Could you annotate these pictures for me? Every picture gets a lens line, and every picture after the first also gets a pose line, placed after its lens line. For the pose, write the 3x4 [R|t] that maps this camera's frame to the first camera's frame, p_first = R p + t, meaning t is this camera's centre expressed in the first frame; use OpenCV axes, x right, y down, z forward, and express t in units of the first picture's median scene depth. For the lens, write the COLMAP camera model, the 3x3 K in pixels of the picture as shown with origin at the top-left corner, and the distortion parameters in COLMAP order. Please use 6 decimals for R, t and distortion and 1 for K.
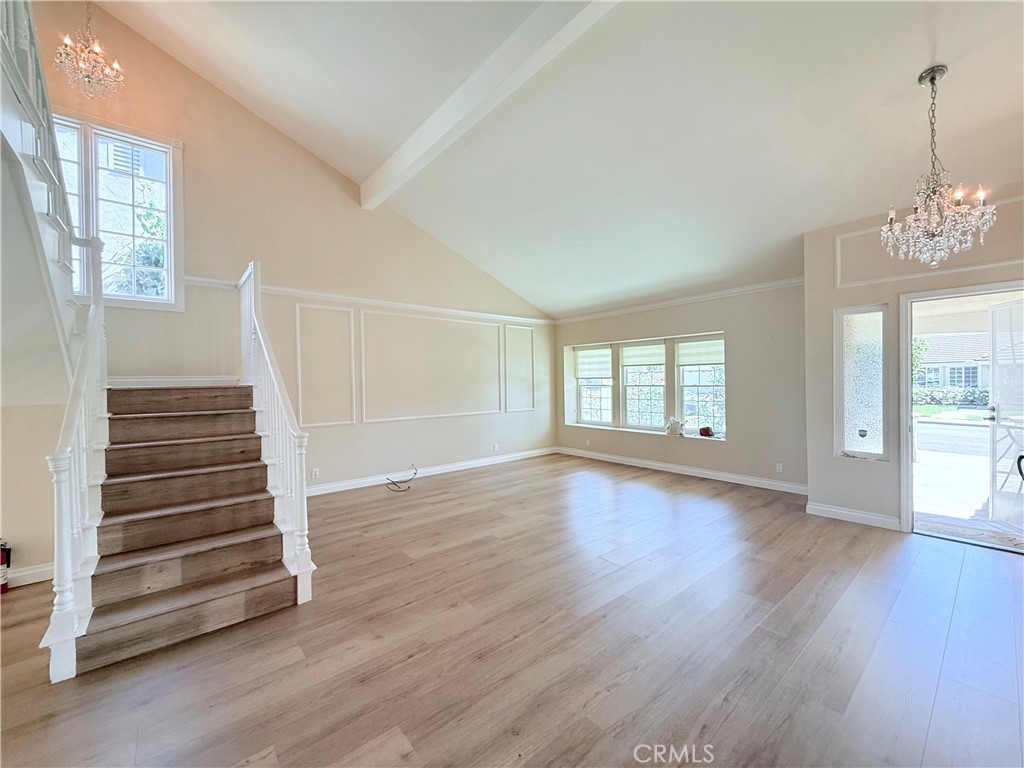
lens RADIAL K [[410.1, 0, 510.1], [0, 410.1, 383.5], [0, 0, 1]] dist [-0.000430, -0.000124]
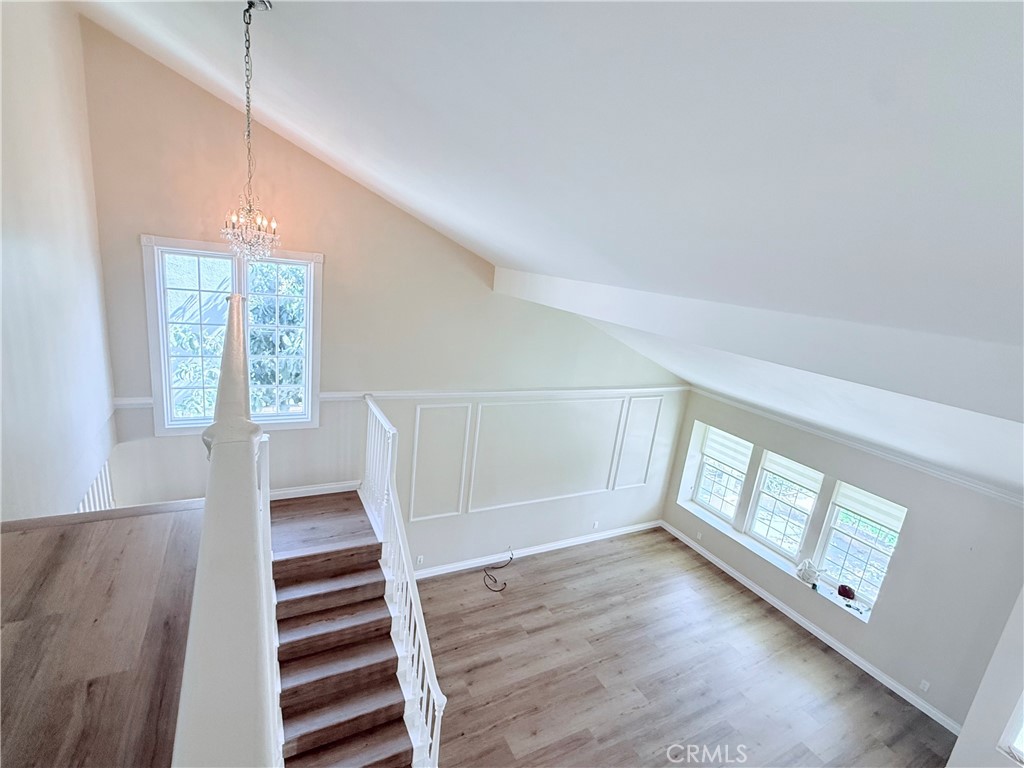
lens RADIAL K [[478.4, 0, 510.1], [0, 478.4, 384.4], [0, 0, 1]] dist [0.002369, 0.000781]
pose [[0.970443, 0.175235, -0.165931, -0.118807], [-0.131904, 0.960923, 0.243368, -0.468150], [0.202094, -0.214288, 0.955635, -0.006809]]
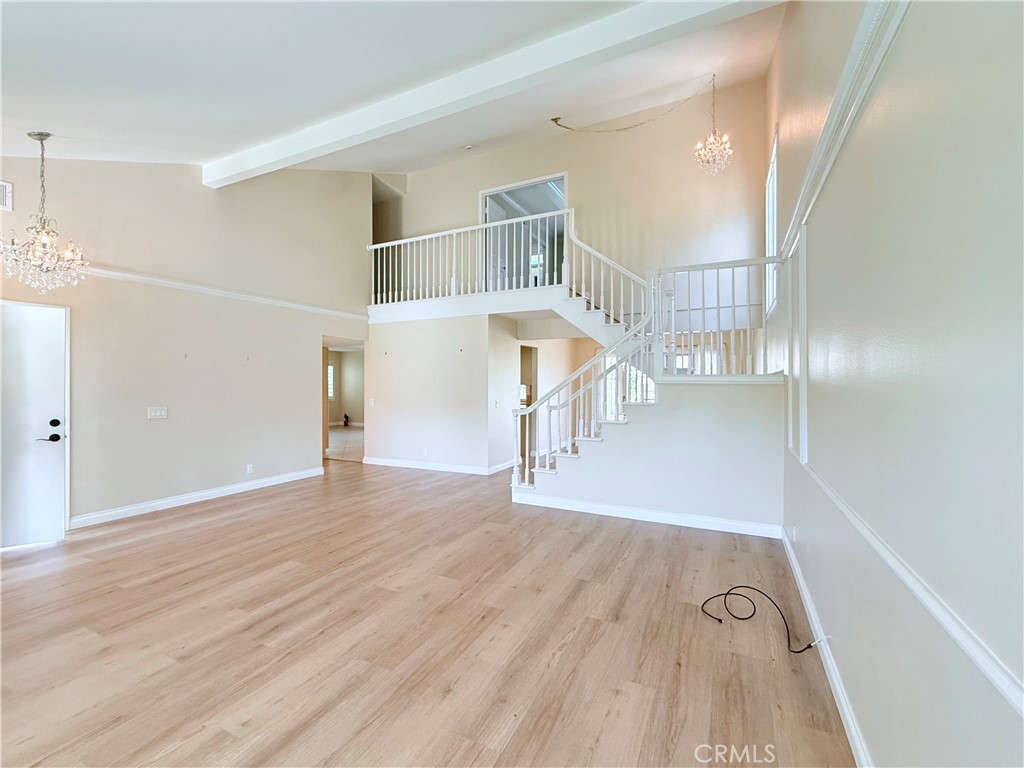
lens RADIAL K [[437.3, 0, 509.8], [0, 437.3, 383.2], [0, 0, 1]] dist [-0.002179, -0.000140]
pose [[-0.915643, 0.015845, -0.401680, 0.132961], [0.012873, 0.999866, 0.010096, -0.007322], [0.401786, 0.004074, -0.915724, 1.255019]]
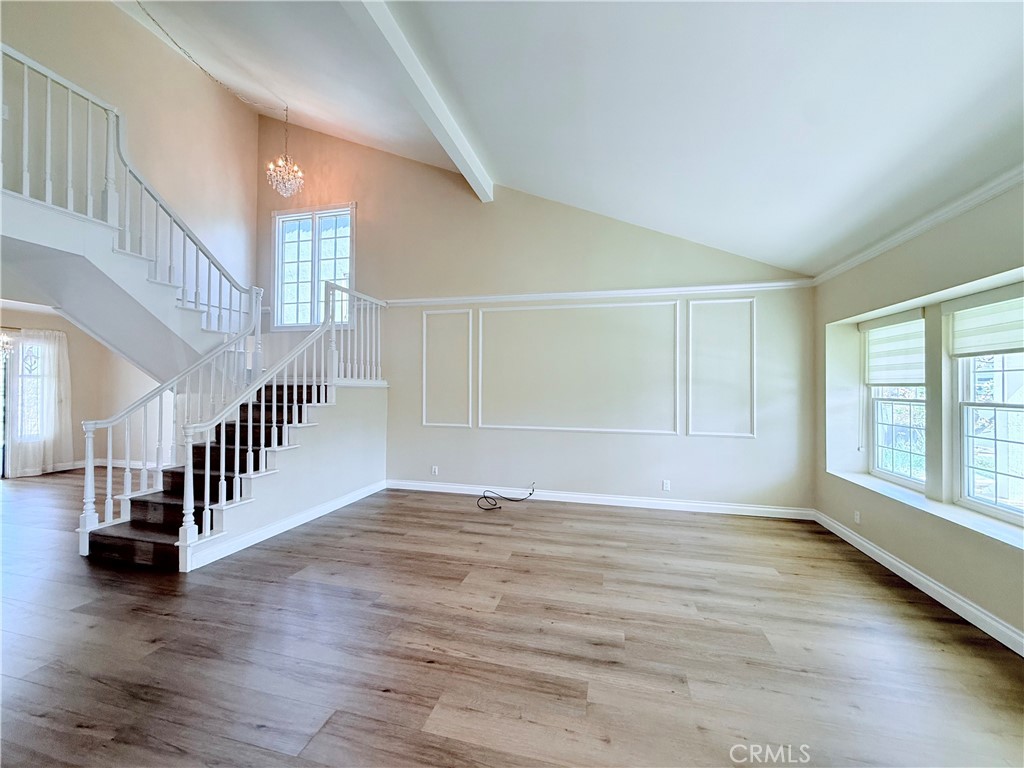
lens RADIAL K [[410.1, 0, 510.1], [0, 410.1, 383.5], [0, 0, 1]] dist [-0.000430, -0.000124]
pose [[0.584269, 0.010847, -0.811487, 0.432873], [-0.021519, 0.999766, -0.002130, -0.005188], [0.811275, 0.018707, 0.584366, 0.478159]]
